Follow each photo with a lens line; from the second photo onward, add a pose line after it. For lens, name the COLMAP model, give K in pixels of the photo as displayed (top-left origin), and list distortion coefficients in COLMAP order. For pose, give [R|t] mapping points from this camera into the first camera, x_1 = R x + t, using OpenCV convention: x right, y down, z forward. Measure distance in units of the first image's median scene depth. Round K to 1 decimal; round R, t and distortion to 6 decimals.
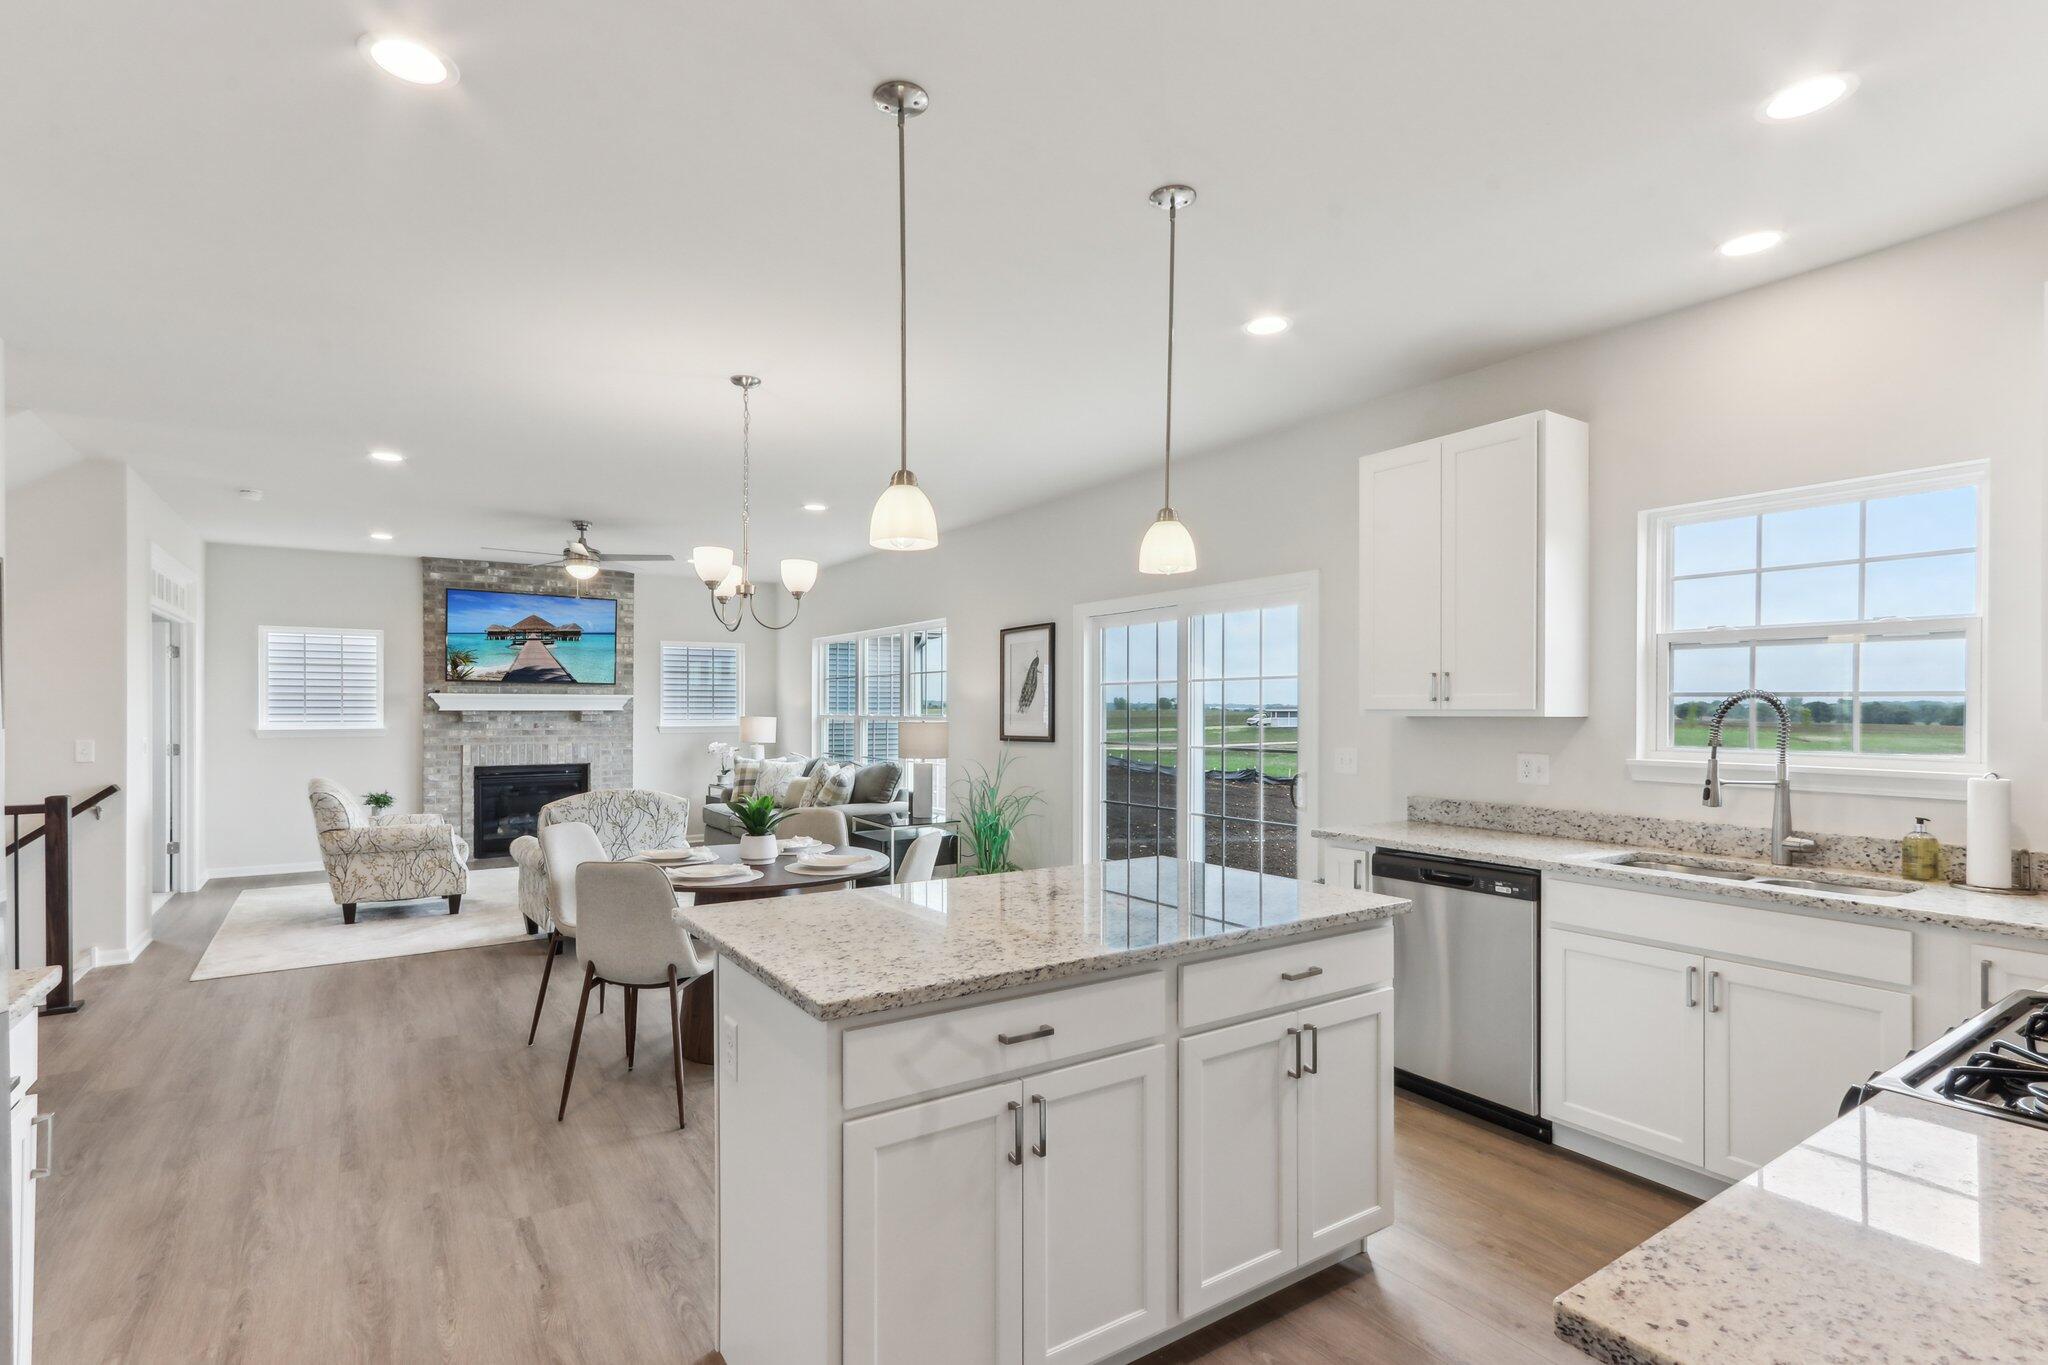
lens RADIAL K [[985.7, 0, 1033.5], [0, 985.7, 710.0], [0, 0, 1]] dist [0.010550, 0.000065]
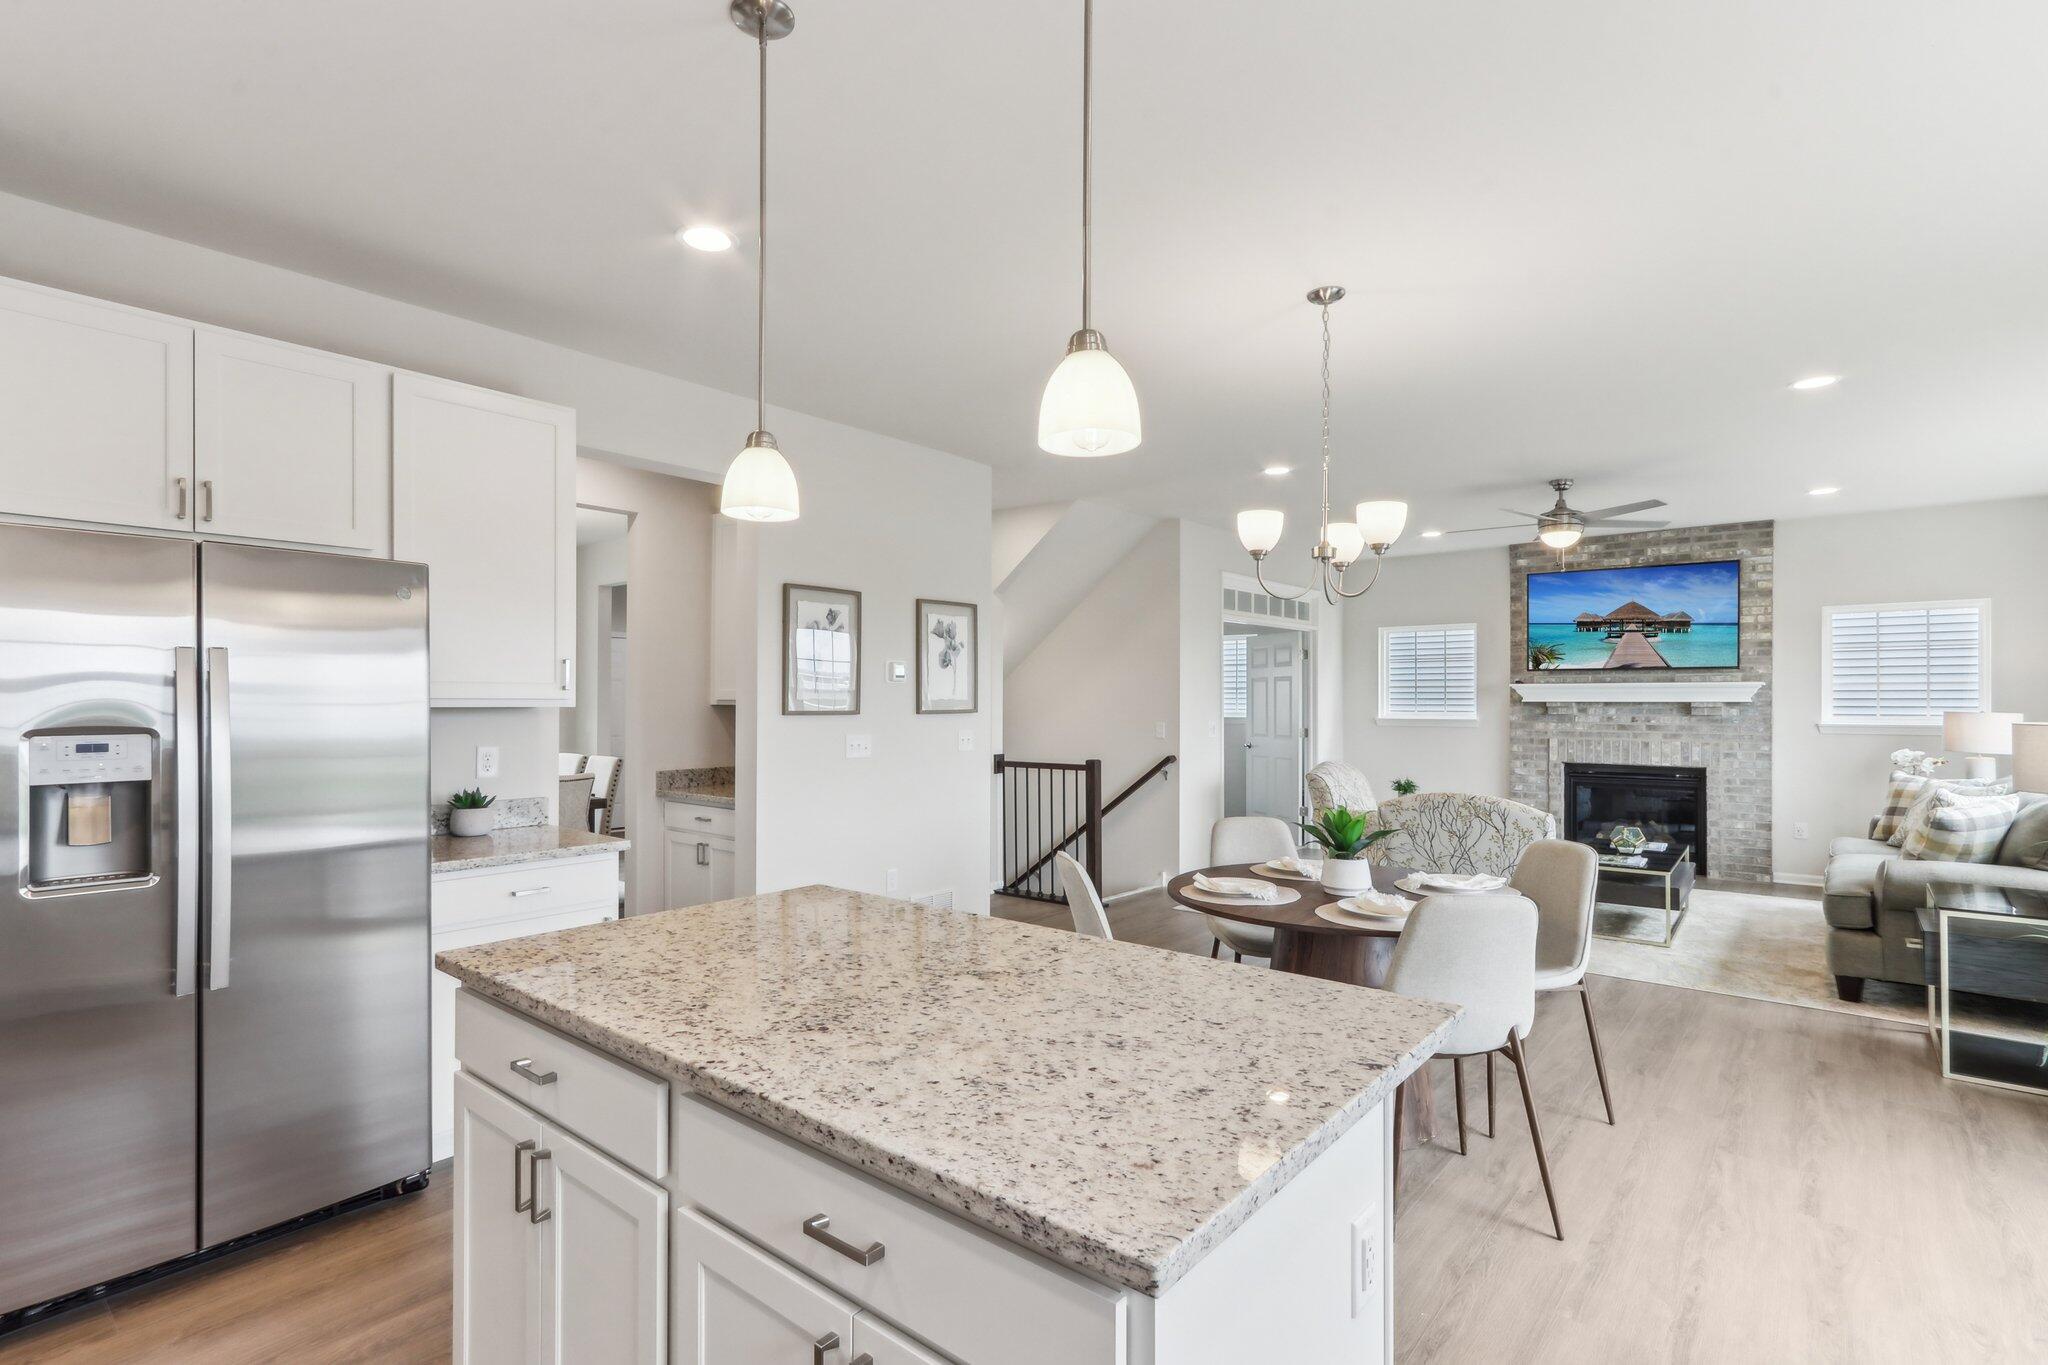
lens RADIAL K [[985.7, 0, 976.7], [0, 985.7, 697.0], [0, 0, 1]] dist [0.010550, 0.000065]
pose [[0.254053, -0.003411, -0.967184, 0.192170], [-0.001061, 0.999992, -0.003805, 0.000137], [0.967190, 0.001993, 0.254047, 0.236181]]
